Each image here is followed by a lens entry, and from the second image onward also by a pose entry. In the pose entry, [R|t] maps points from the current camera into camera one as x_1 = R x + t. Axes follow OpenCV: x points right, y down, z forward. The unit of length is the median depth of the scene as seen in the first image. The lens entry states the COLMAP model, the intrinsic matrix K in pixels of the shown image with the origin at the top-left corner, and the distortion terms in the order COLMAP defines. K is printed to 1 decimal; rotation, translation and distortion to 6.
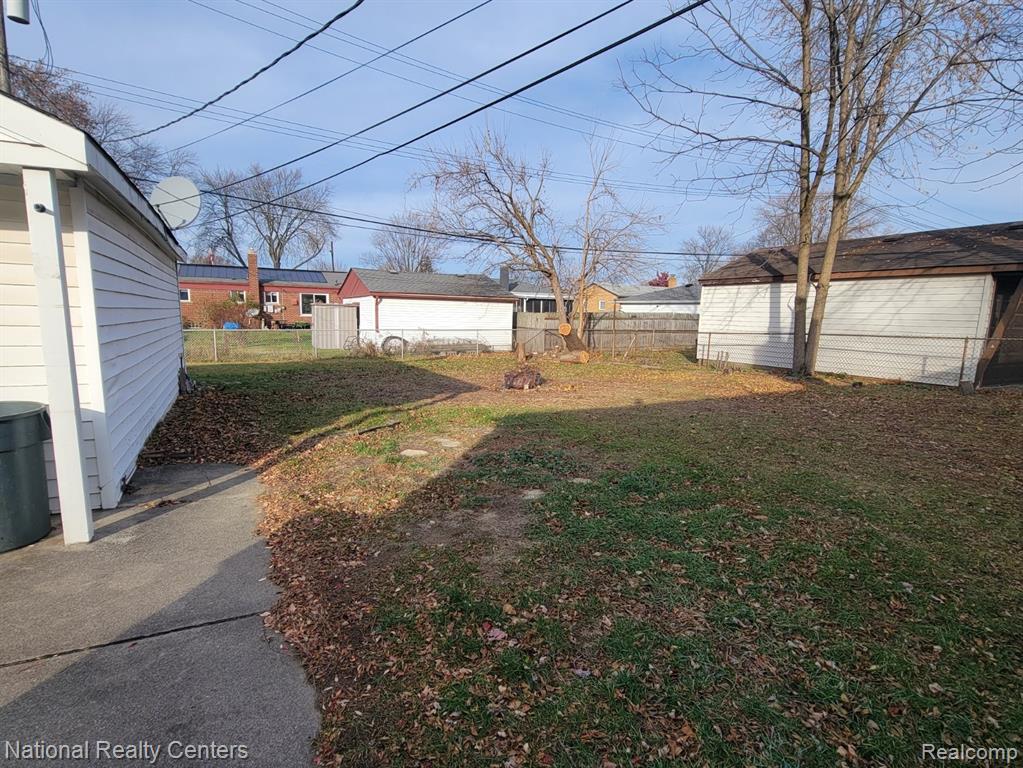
lens RADIAL K [[522.6, 0, 511.6], [0, 522.6, 387.3], [0, 0, 1]] dist [-0.003445, 0.002332]
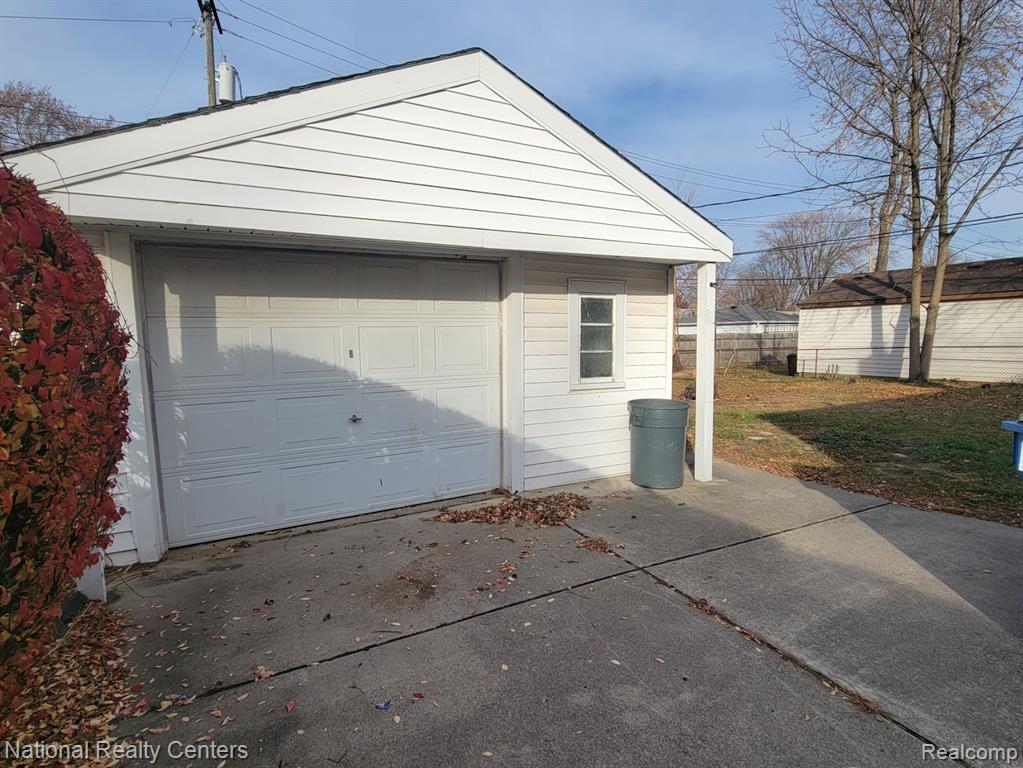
lens RADIAL K [[522.6, 0, 511.3], [0, 522.6, 382.6], [0, 0, 1]] dist [-0.003445, 0.002332]
pose [[0.999446, -0.031470, 0.010819, -0.365311], [0.032029, 0.997913, -0.056073, 0.014967], [-0.009032, 0.056389, 0.998368, -0.167411]]
